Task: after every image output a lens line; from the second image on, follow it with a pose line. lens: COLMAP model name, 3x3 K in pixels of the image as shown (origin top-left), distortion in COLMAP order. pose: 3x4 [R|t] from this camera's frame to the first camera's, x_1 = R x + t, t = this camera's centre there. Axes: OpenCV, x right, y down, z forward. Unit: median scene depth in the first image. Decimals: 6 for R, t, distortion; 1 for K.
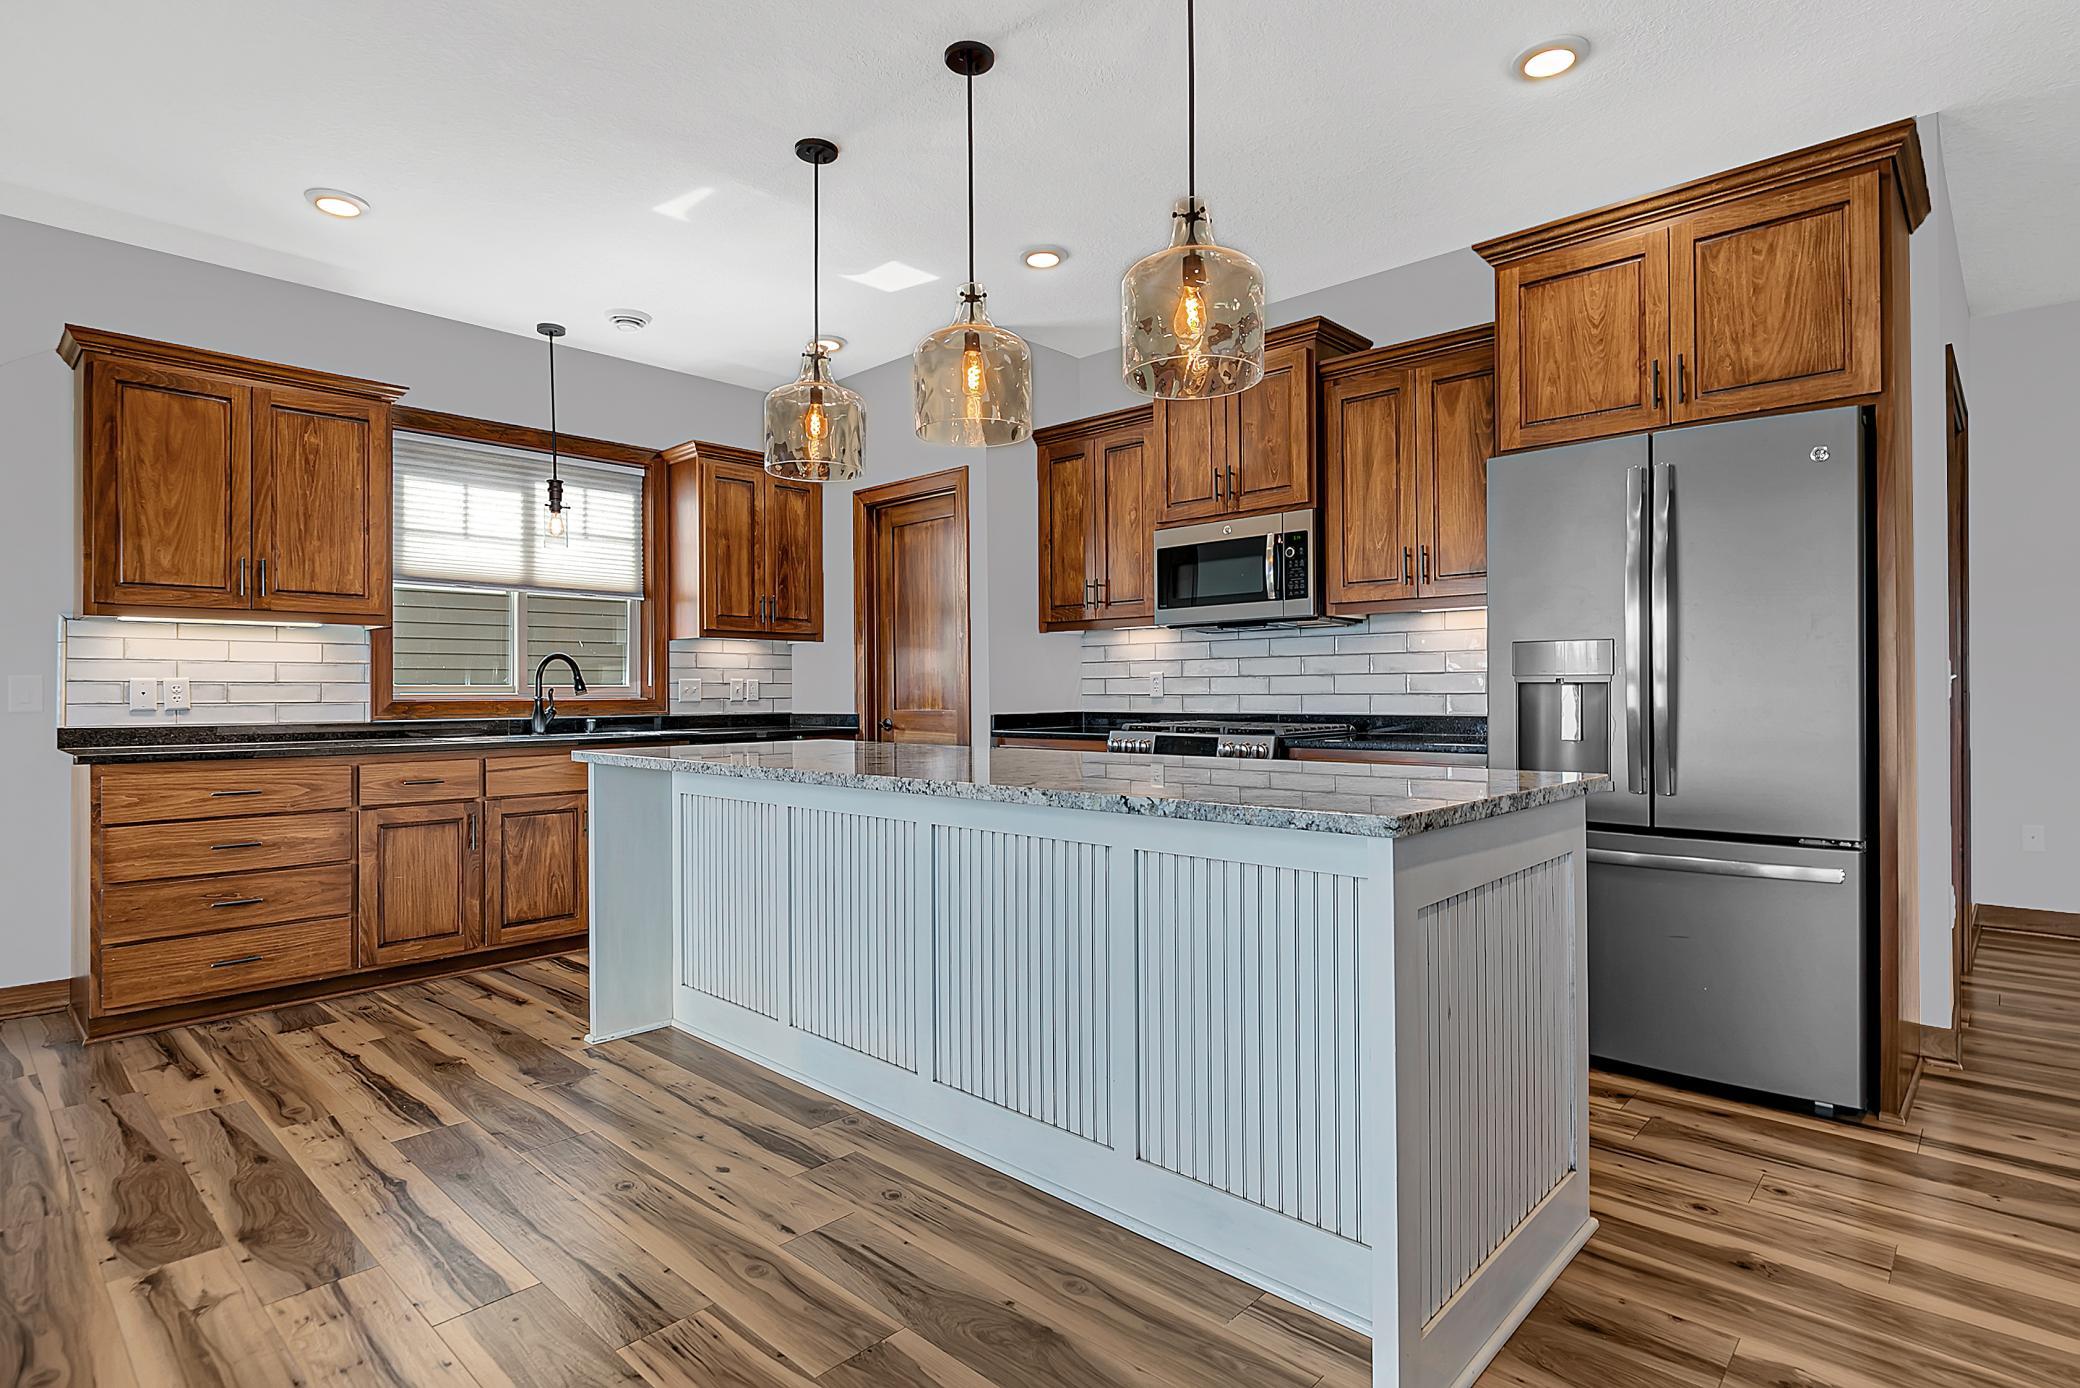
lens RADIAL K [[1065.7, 0, 1053.2], [0, 1065.7, 687.1], [0, 0, 1]] dist [0.000217, -0.000595]
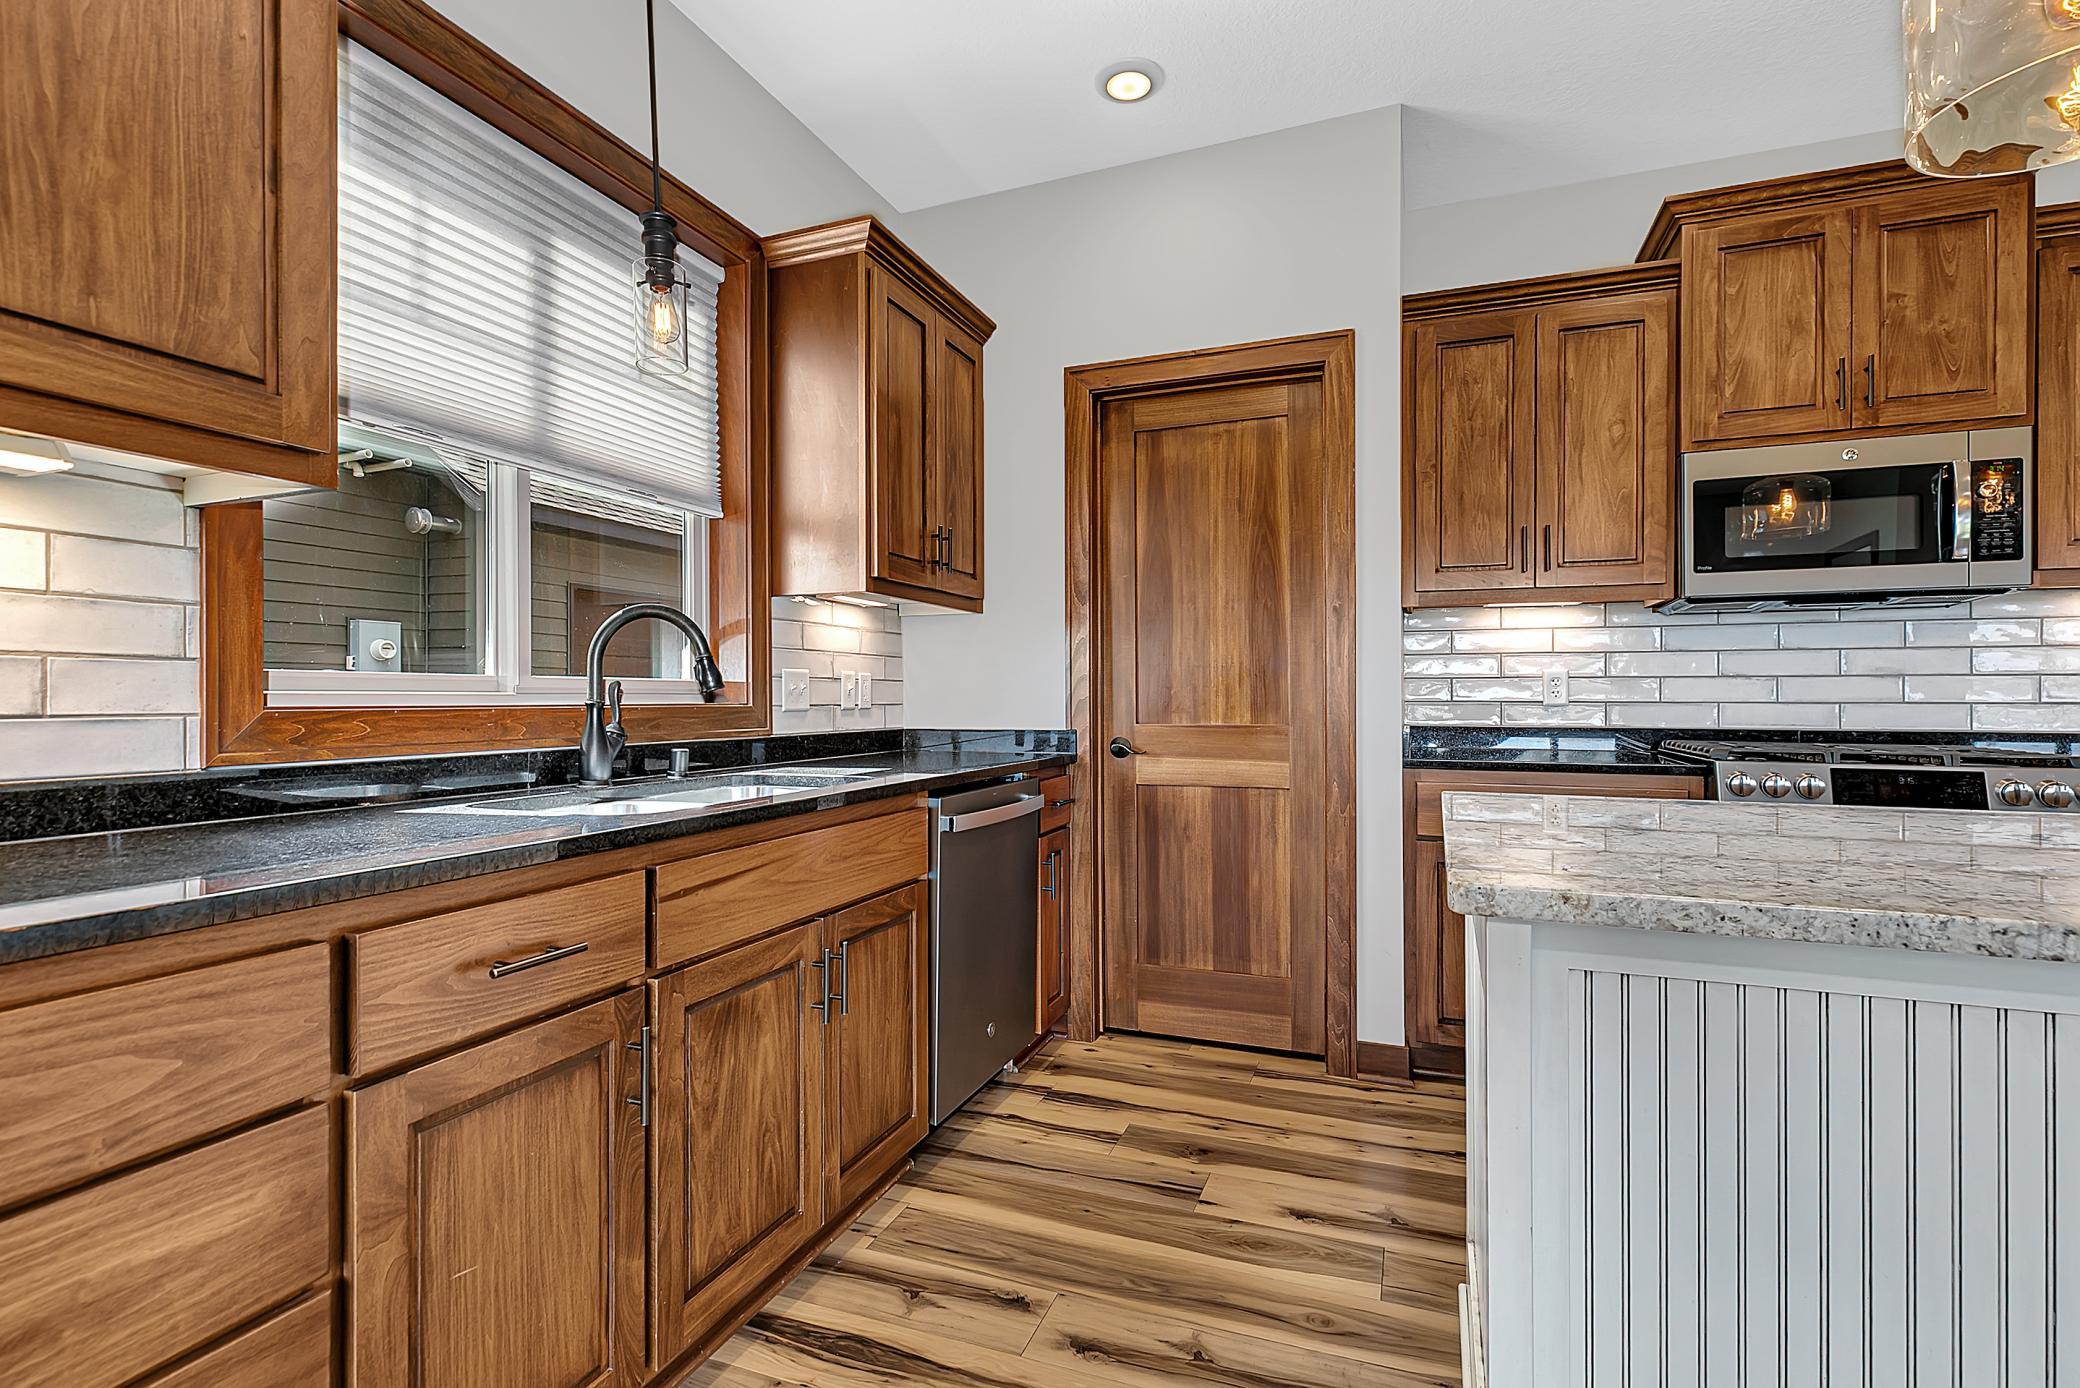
lens RADIAL K [[957.7, 0, 1020.7], [0, 957.7, 697.4], [0, 0, 1]] dist [0.014763, -0.002566]
pose [[0.925969, 0.006026, 0.377551, -0.505470], [-0.008134, 0.999959, 0.003991, 0.004983], [-0.377511, -0.006766, 0.925980, 0.597455]]
